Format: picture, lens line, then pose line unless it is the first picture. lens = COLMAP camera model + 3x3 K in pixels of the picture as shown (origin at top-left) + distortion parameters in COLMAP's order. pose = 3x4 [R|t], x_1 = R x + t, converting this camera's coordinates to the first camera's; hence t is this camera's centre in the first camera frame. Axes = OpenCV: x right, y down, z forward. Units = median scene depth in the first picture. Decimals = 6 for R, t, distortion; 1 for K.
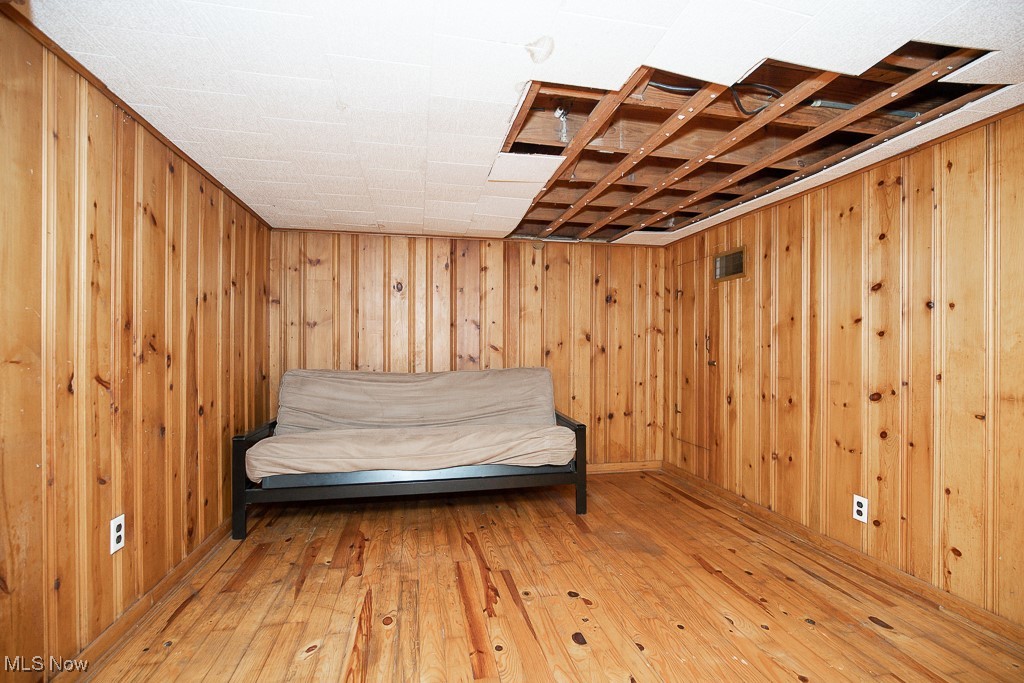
lens RADIAL K [[475.0, 0, 512.6], [0, 475.0, 344.3], [0, 0, 1]] dist [-0.004788, 0.001104]
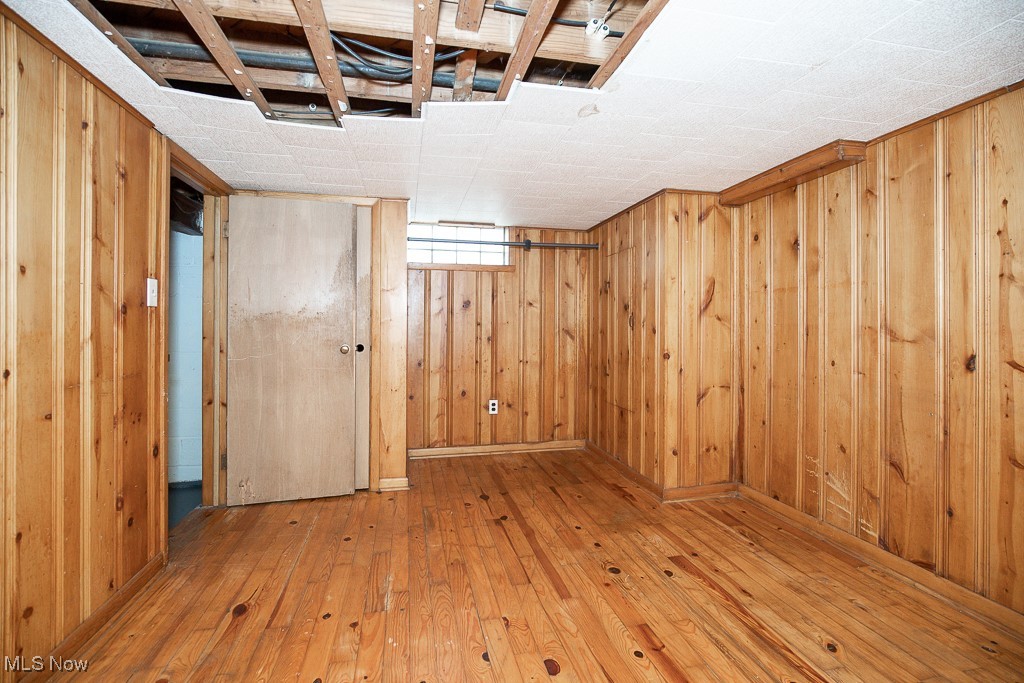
lens RADIAL K [[475.0, 0, 510.9], [0, 475.0, 334.6], [0, 0, 1]] dist [-0.004788, 0.001104]
pose [[-0.999904, -0.005364, -0.012766, 0.238741], [-0.005368, 0.999986, 0.000316, 0.014059], [0.012764, 0.000385, -0.999918, 1.945831]]
